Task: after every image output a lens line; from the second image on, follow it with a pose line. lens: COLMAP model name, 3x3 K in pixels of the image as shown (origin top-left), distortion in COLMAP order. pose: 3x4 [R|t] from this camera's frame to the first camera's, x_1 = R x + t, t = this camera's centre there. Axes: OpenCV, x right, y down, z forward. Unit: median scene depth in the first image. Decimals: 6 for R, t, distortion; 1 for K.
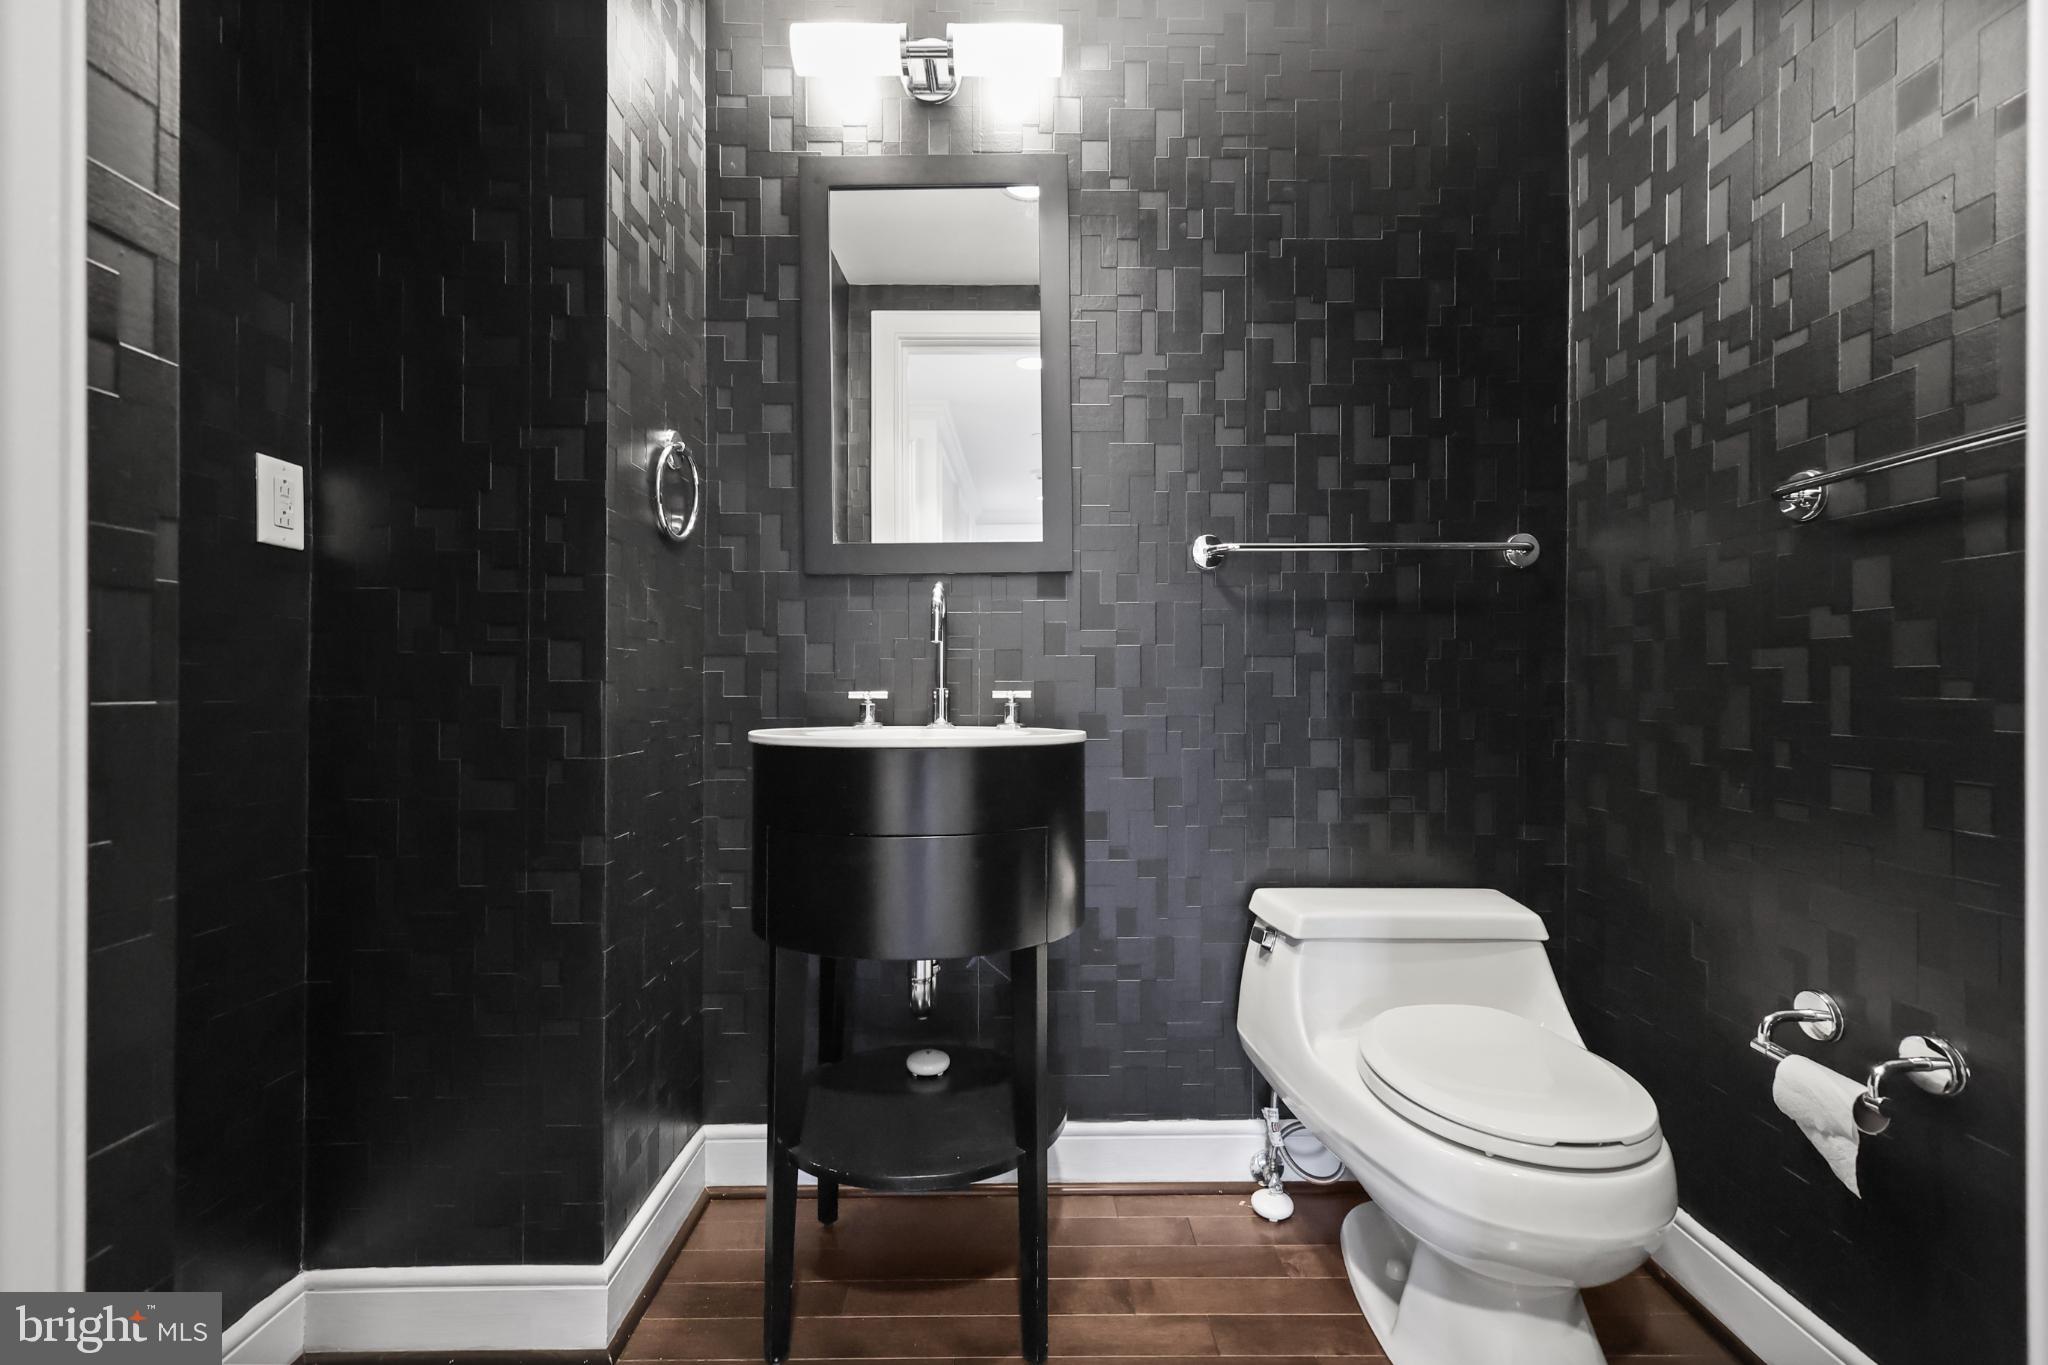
lens RADIAL K [[895.9, 0, 1022.4], [0, 895.9, 684.1], [0, 0, 1]] dist [0.005443, -0.001889]
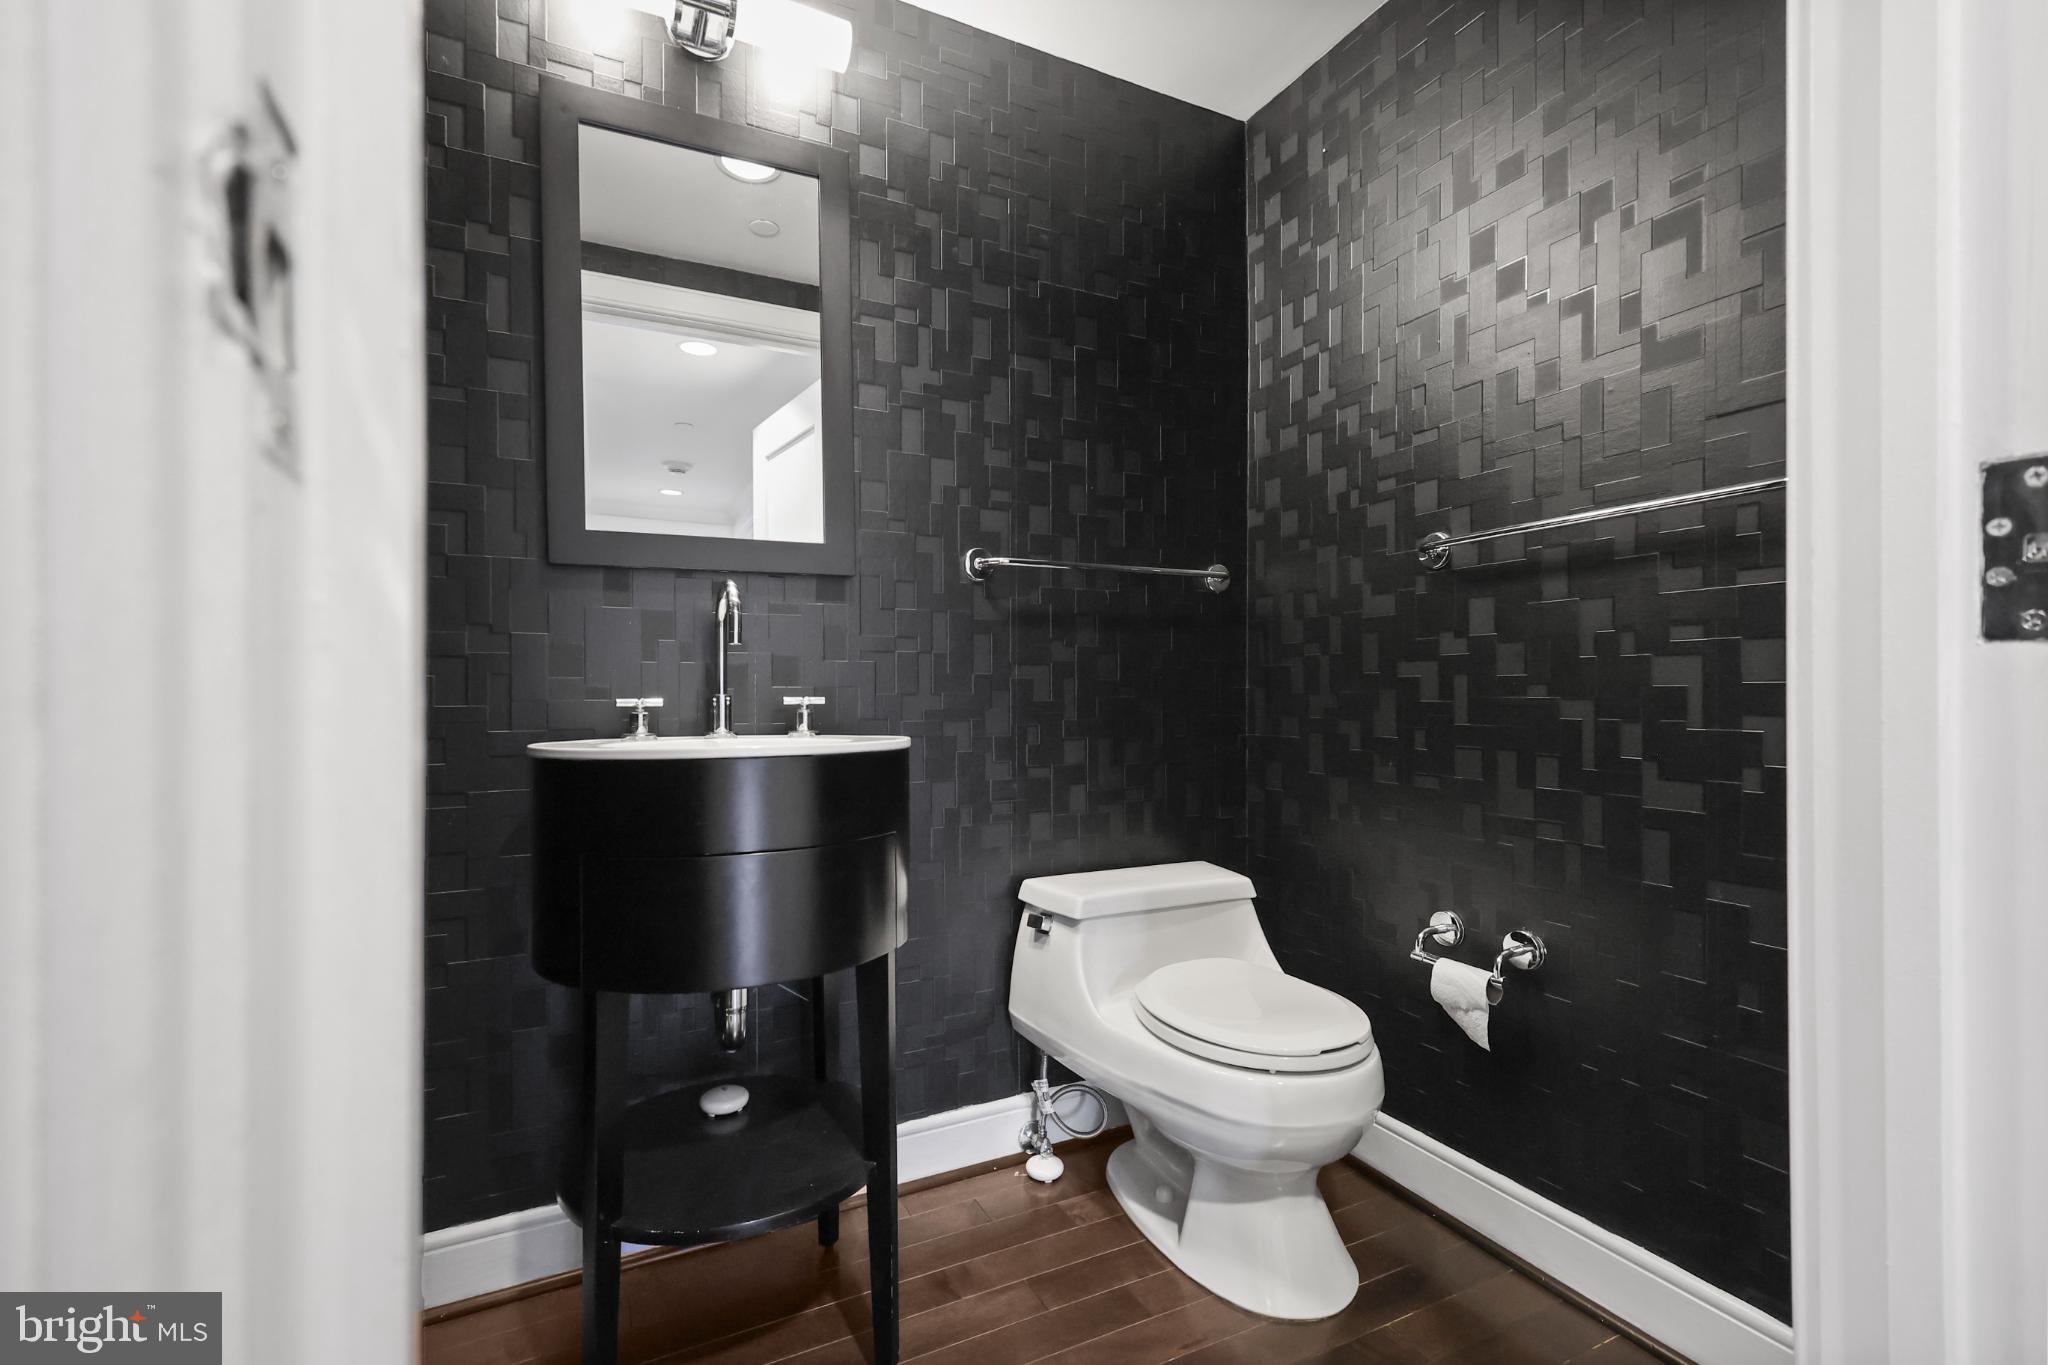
lens RADIAL K [[895.9, 0, 1021.5], [0, 895.9, 688.6], [0, 0, 1]] dist [0.005443, -0.001889]
pose [[0.899847, -0.002102, 0.436202, -0.211296], [0.003266, 0.999993, -0.001920, 0.001182], [-0.436194, 0.003152, 0.899847, 0.030703]]
